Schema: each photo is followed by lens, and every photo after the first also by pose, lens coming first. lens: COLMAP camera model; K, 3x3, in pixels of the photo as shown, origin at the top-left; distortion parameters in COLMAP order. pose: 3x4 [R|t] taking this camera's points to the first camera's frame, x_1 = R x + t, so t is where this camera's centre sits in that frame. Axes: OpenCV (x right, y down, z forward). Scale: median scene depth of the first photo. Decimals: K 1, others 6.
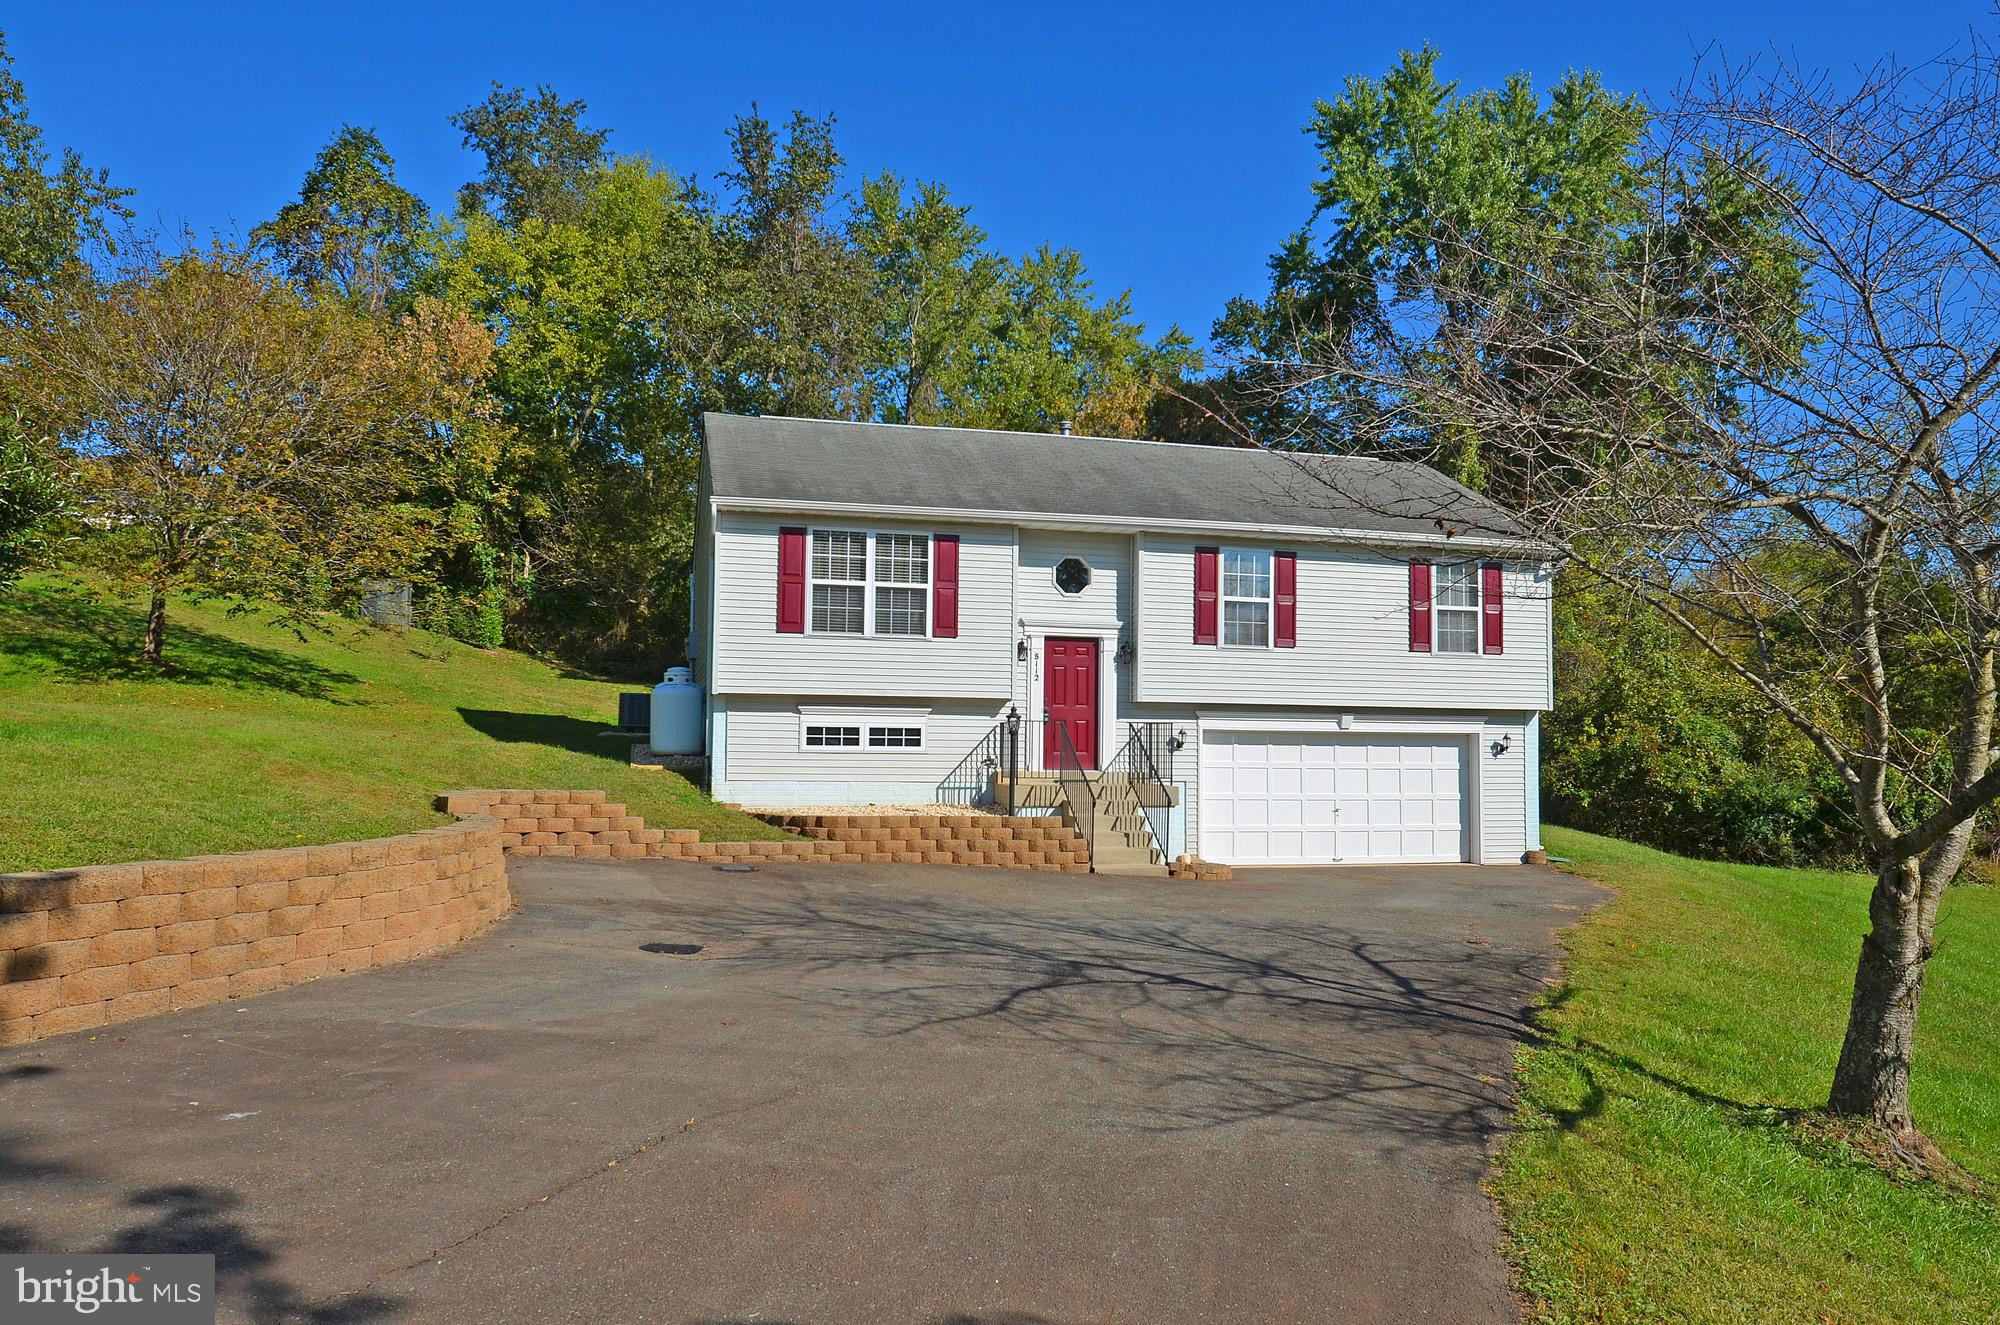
lens RADIAL K [[1409.8, 0, 1011.0], [0, 1409.8, 677.7], [0, 0, 1]] dist [0.008297, -0.013118]
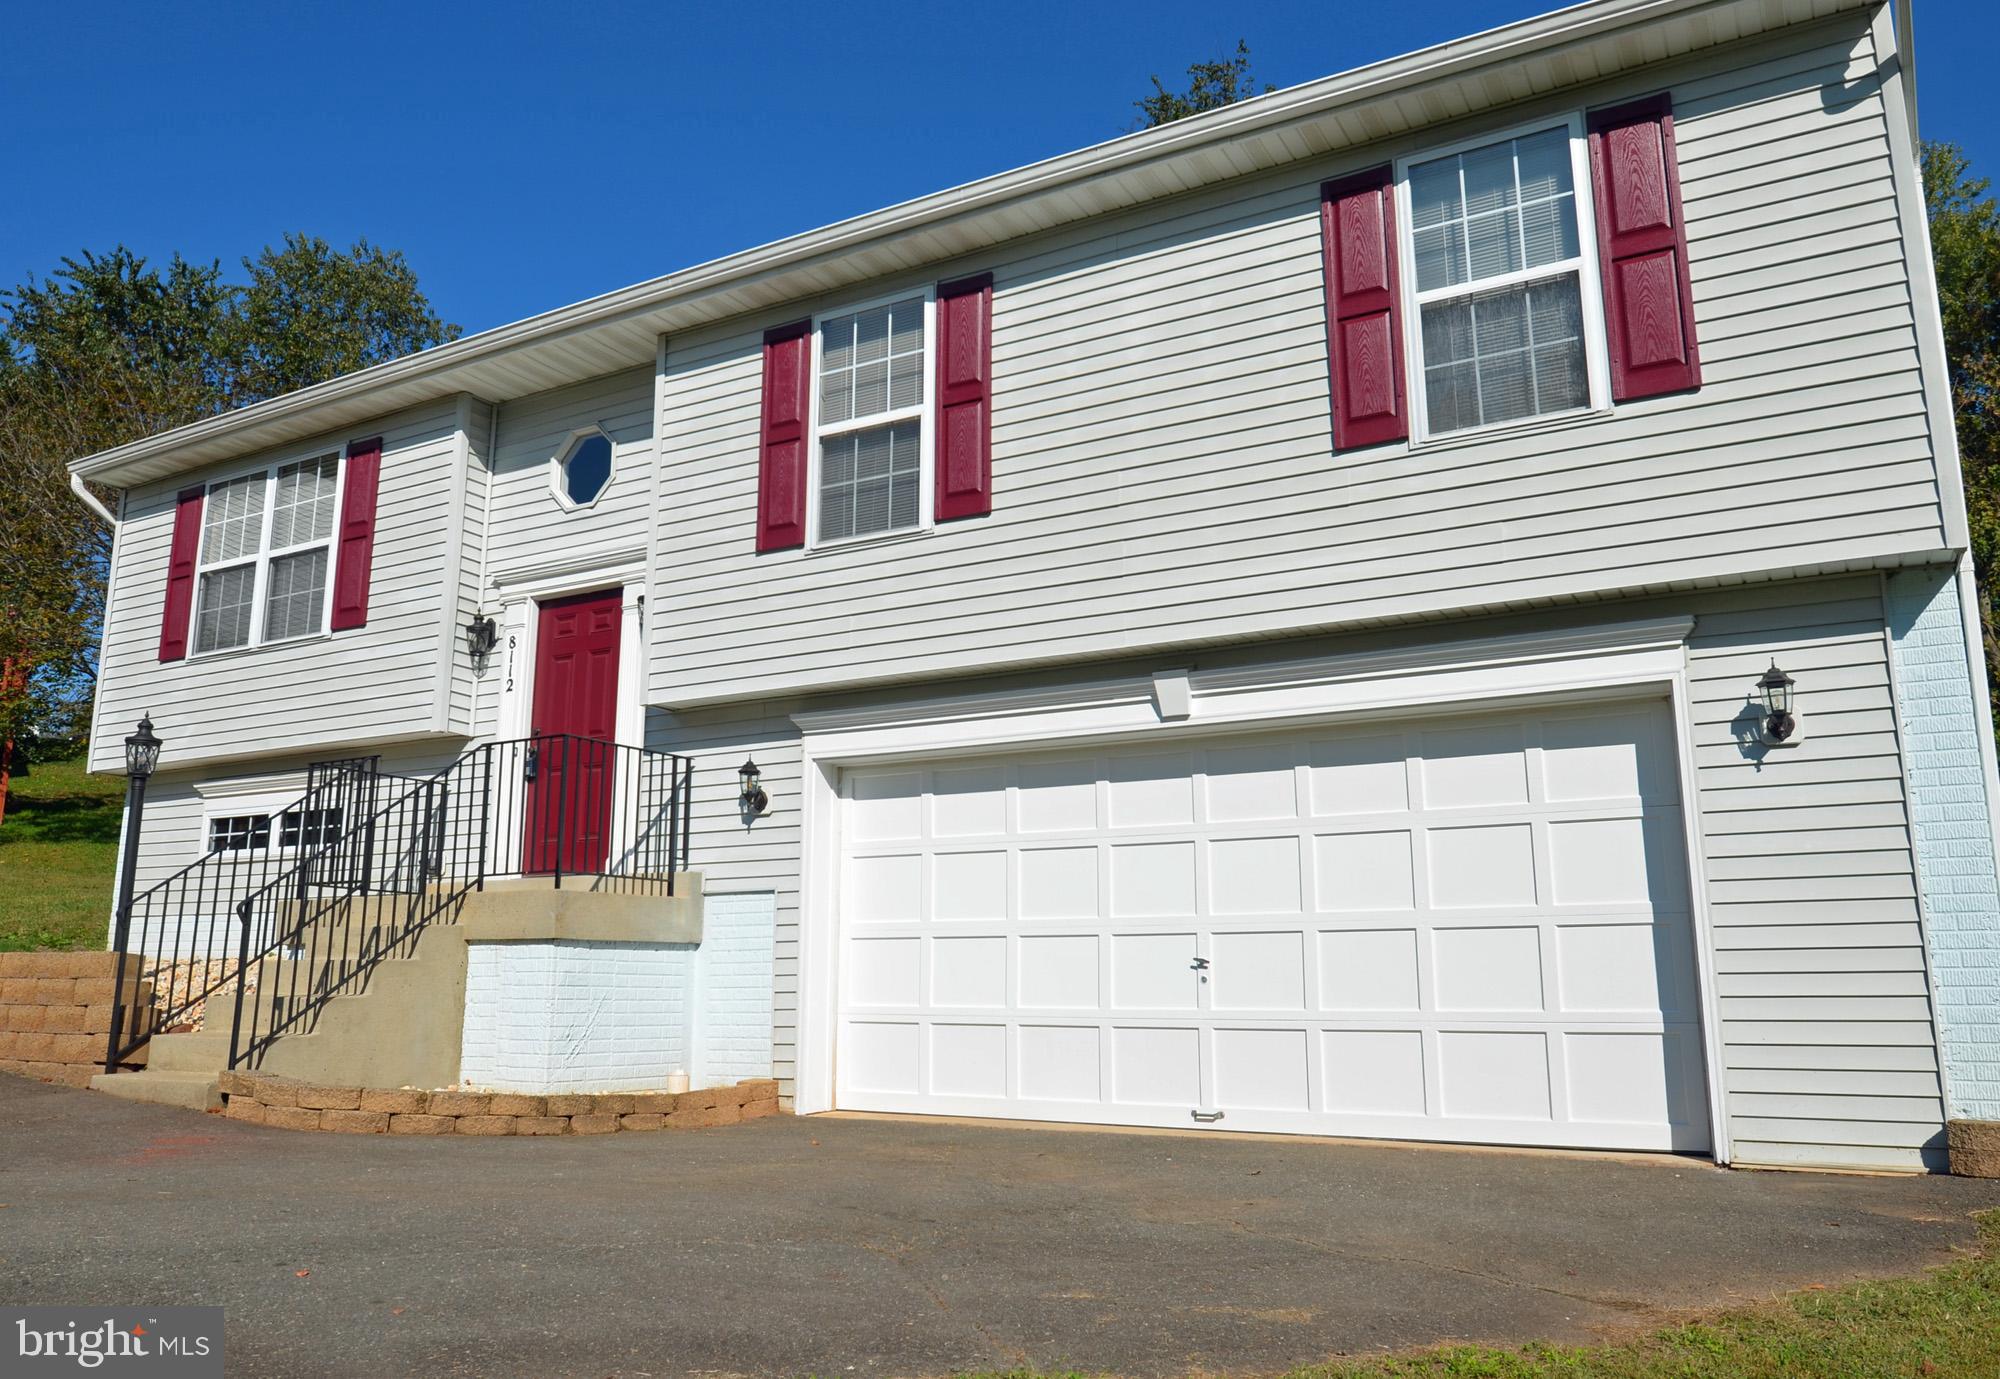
lens RADIAL K [[1443.4, 0, 985.7], [0, 1443.4, 687.7], [0, 0, 1]] dist [0.004678, -0.003767]
pose [[0.714553, -0.149425, -0.683437, 0.463047], [0.042527, 0.984394, -0.170762, 0.090387], [0.698288, 0.092954, 0.709756, 0.750773]]
